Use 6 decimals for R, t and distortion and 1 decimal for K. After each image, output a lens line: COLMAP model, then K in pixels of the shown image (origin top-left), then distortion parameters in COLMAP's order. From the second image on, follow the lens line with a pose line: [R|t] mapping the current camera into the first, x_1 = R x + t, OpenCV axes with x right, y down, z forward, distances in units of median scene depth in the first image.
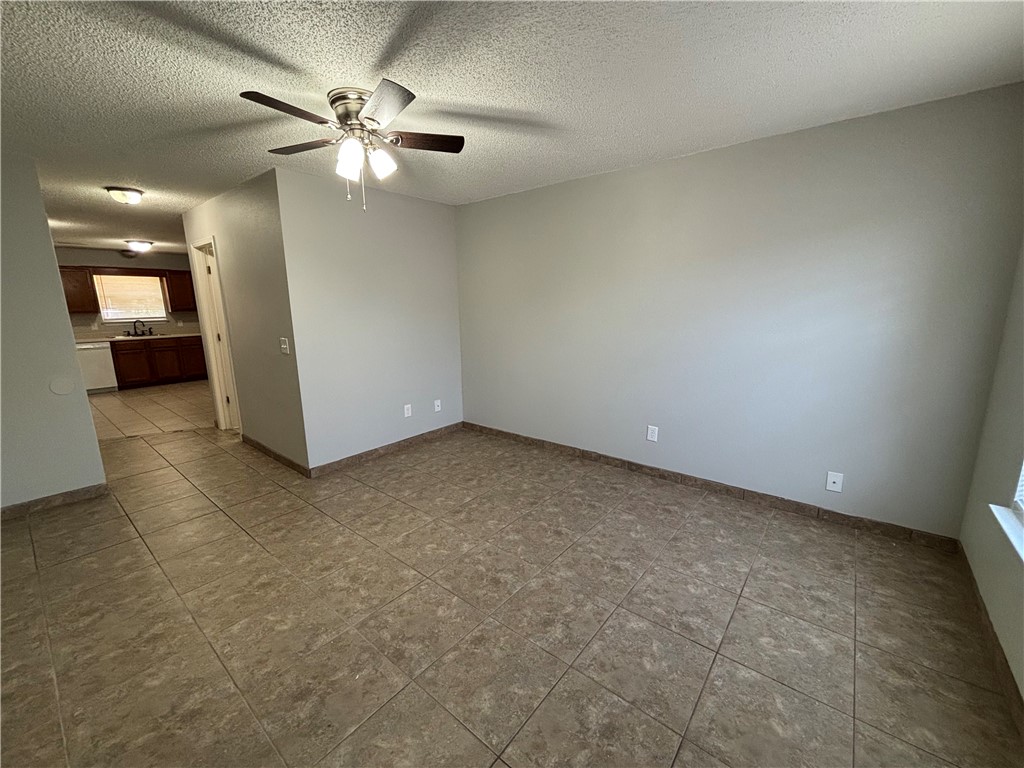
lens RADIAL K [[406.5, 0, 521.1], [0, 406.5, 381.3], [0, 0, 1]] dist [0.001285, -0.000119]
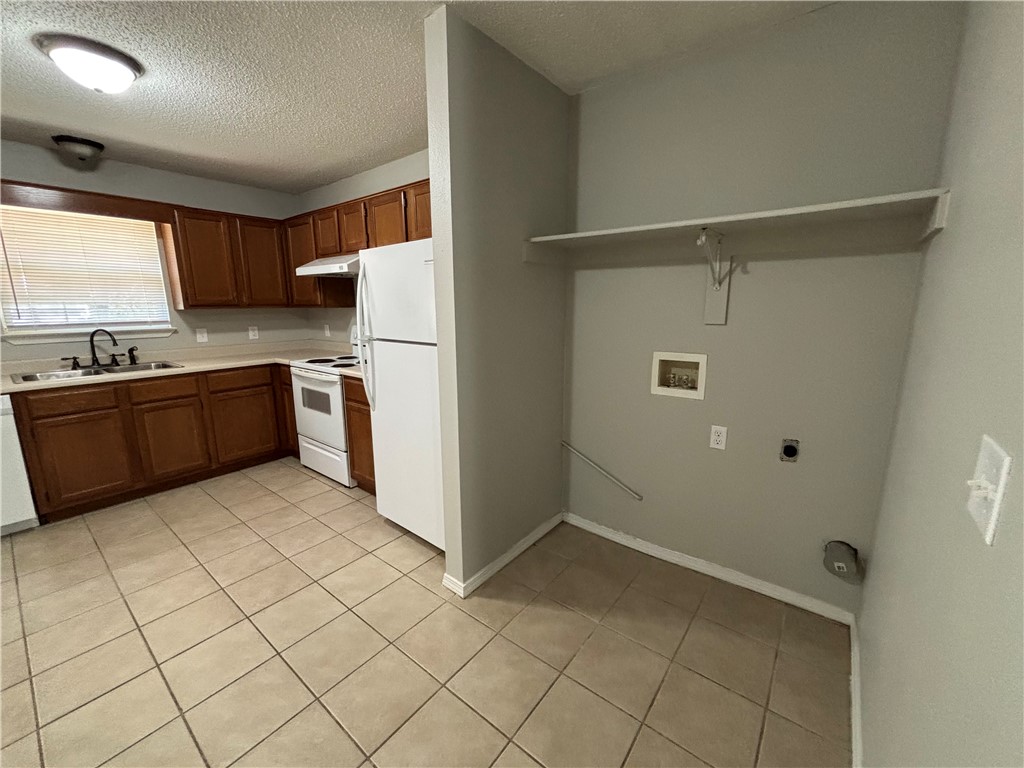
lens RADIAL K [[406.5, 0, 508.5], [0, 406.5, 380.0], [0, 0, 1]] dist [0.001285, -0.000119]
pose [[0.999895, -0.004874, 0.013647, -0.556912], [0.005076, 0.999877, -0.014826, -0.093774], [-0.013574, 0.014894, 0.999797, 0.606551]]
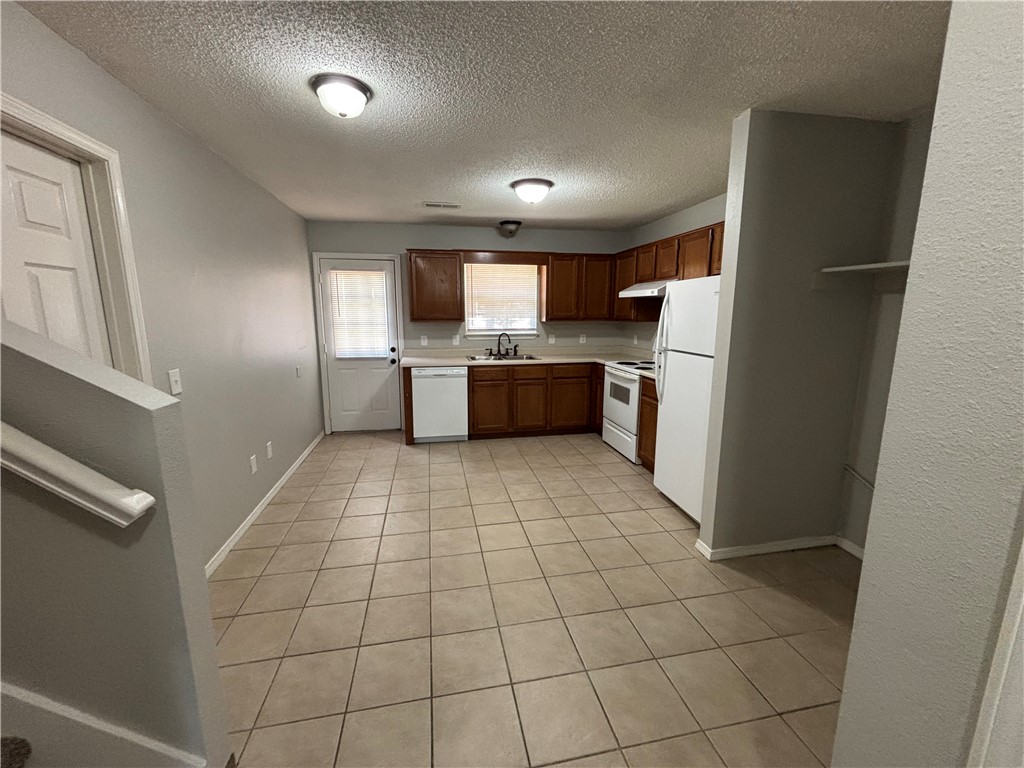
lens RADIAL K [[406.5, 0, 502.9], [0, 406.5, 380.8], [0, 0, 1]] dist [0.001285, -0.000119]
pose [[0.751934, 0.112244, -0.649612, -0.516935], [-0.133419, 0.990918, 0.016782, -0.085238], [0.645596, 0.074052, 0.760080, 0.516068]]
